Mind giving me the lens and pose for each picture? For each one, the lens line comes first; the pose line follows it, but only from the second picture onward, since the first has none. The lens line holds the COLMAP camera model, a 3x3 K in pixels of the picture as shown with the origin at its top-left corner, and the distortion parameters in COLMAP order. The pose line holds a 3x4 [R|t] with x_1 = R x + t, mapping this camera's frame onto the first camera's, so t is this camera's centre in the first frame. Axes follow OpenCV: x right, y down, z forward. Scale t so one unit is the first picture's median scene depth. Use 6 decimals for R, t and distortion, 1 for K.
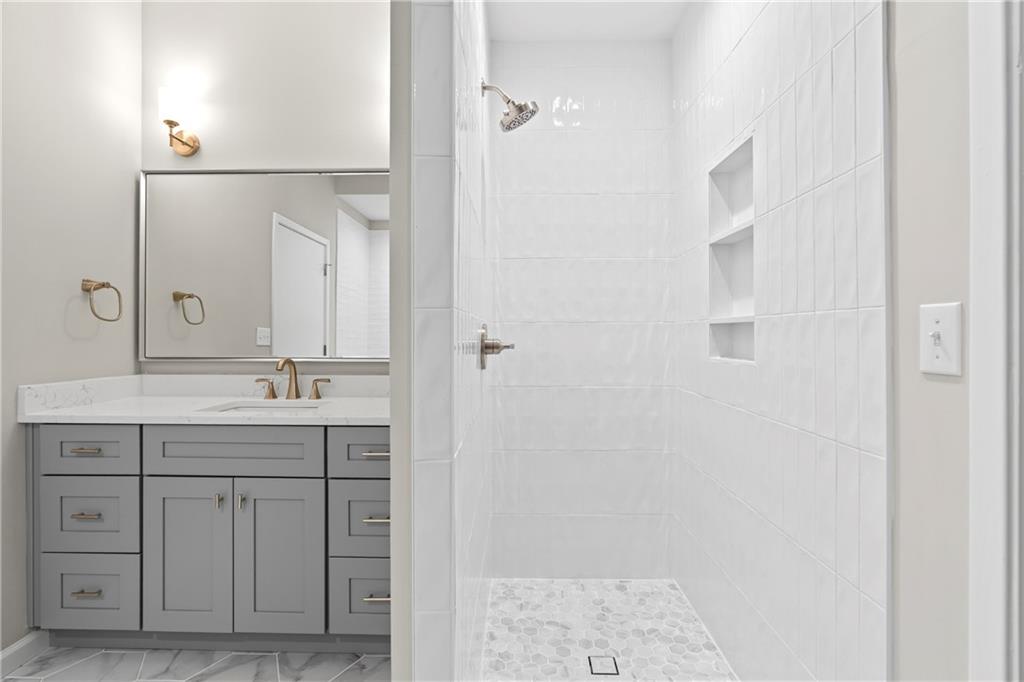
lens RADIAL K [[492.5, 0, 514.6], [0, 492.5, 339.7], [0, 0, 1]] dist [0.019313, -0.000036]
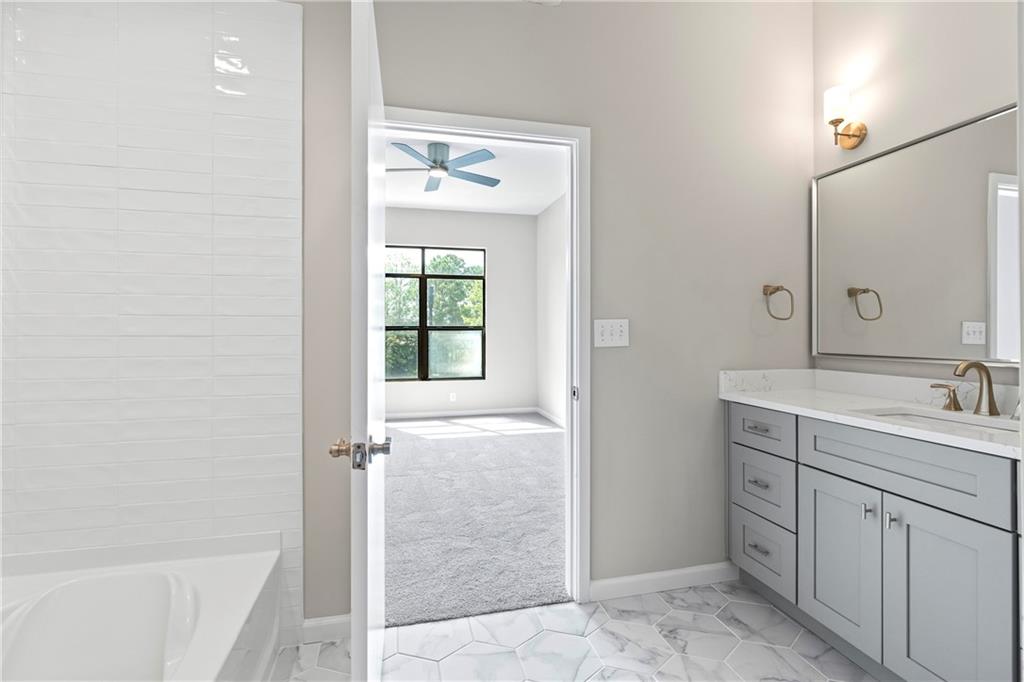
lens RADIAL K [[492.3, 0, 513.1], [0, 492.3, 333.1], [0, 0, 1]] dist [0.000357, 0.000452]
pose [[0.251326, -0.002900, -0.967898, 0.110032], [-0.003560, 0.999986, -0.003921, -0.000512], [0.967896, 0.004431, 0.251312, 0.119314]]
